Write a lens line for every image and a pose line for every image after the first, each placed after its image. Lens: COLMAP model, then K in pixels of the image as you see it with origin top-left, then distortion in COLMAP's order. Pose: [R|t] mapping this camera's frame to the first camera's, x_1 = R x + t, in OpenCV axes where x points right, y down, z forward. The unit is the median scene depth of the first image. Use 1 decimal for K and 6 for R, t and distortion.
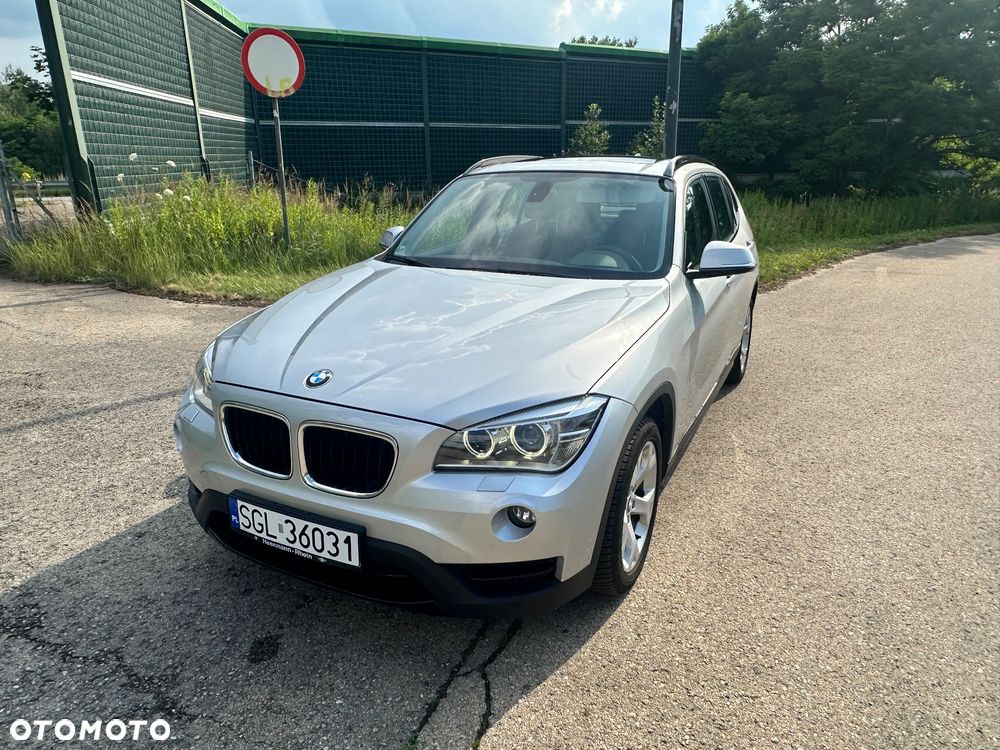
lens RADIAL K [[663.3, 0, 501.6], [0, 663.3, 380.6], [0, 0, 1]] dist [-0.002144, 0.001264]
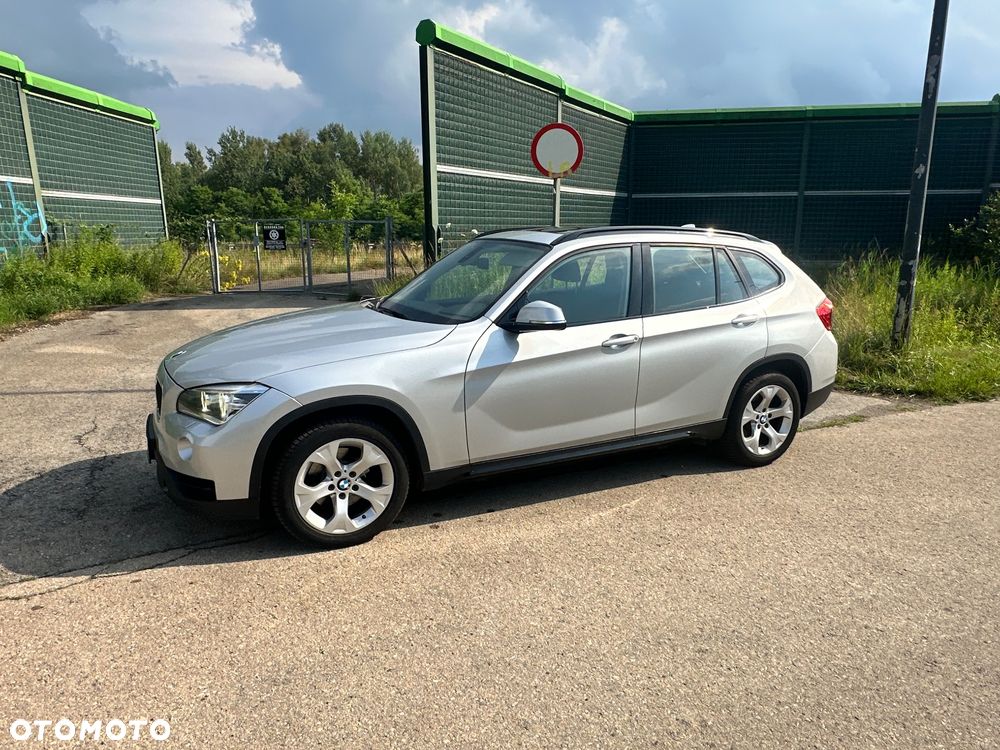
lens RADIAL K [[662.9, 0, 502.7], [0, 662.9, 380.5], [0, 0, 1]] dist [-0.002256, 0.001974]
pose [[0.799688, 0.137269, -0.584514, 0.503280], [-0.192315, 0.980786, -0.032779, -0.014093], [0.568784, 0.138624, 0.810721, 0.034615]]
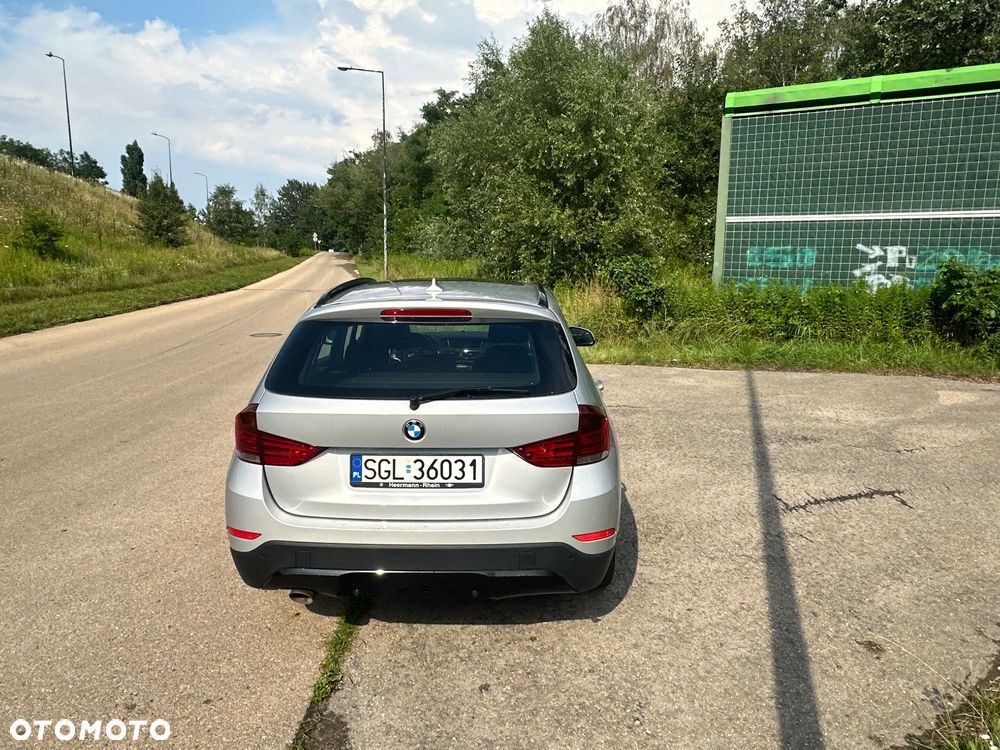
lens RADIAL K [[662.7, 0, 495.1], [0, 662.7, 374.6], [0, 0, 1]] dist [-0.002937, 0.002743]
pose [[-0.901242, 0.072298, -0.427243, 0.373958], [-0.135278, 0.889758, 0.435926, -0.467121], [0.411659, 0.450671, -0.792106, 1.344998]]
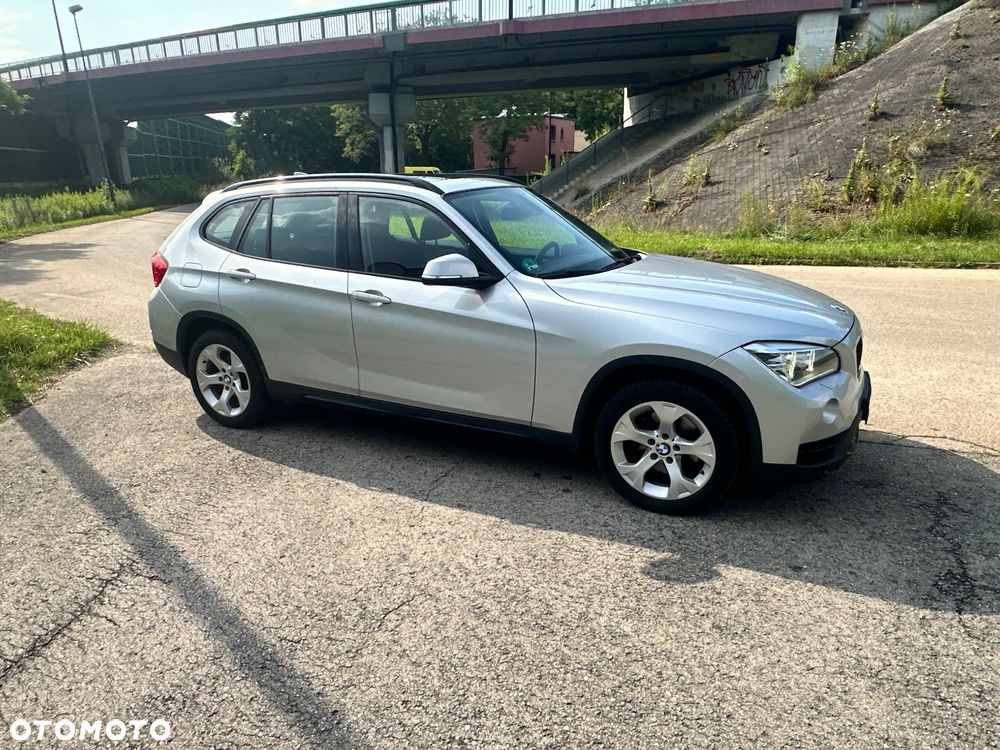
lens RADIAL K [[663.3, 0, 503.5], [0, 663.3, 382.3], [0, 0, 1]] dist [-0.003290, 0.003003]
pose [[0.002147, -0.293463, 0.955968, -0.672183], [0.322807, 0.904996, 0.277090, -0.197706], [-0.946463, 0.307998, 0.096675, 0.599921]]
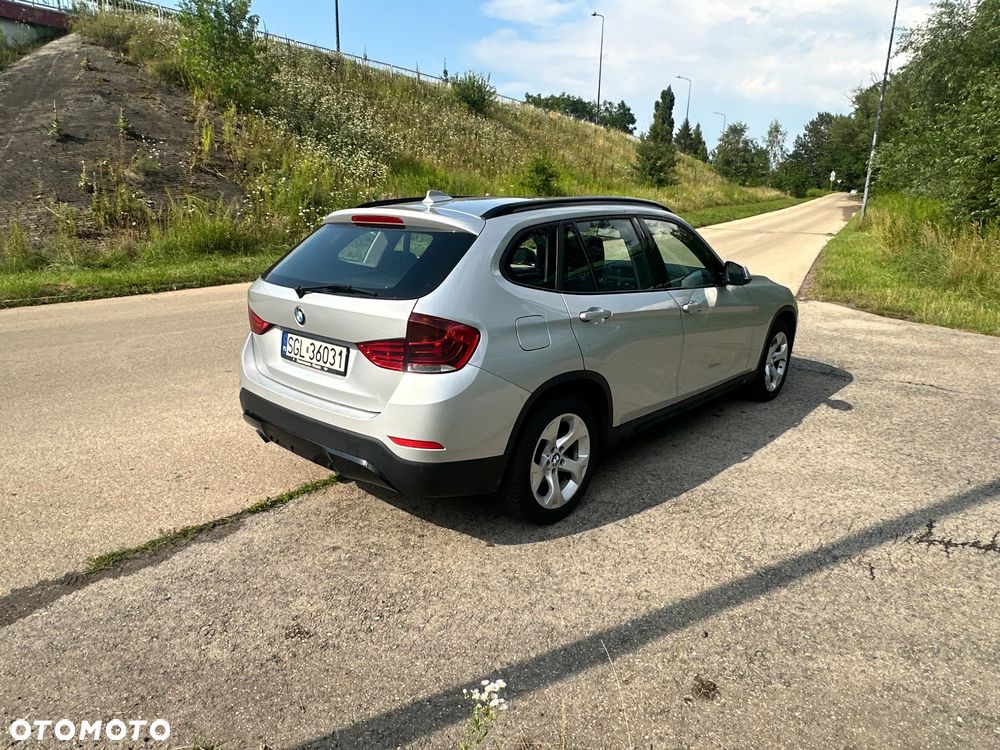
lens RADIAL K [[663.3, 0, 503.5], [0, 663.3, 382.3], [0, 0, 1]] dist [-0.003290, 0.003003]
pose [[-0.963100, -0.079081, 0.257265, -0.059022], [0.075326, 0.838463, 0.539727, -0.459809], [-0.258390, 0.539190, -0.801567, 1.394762]]
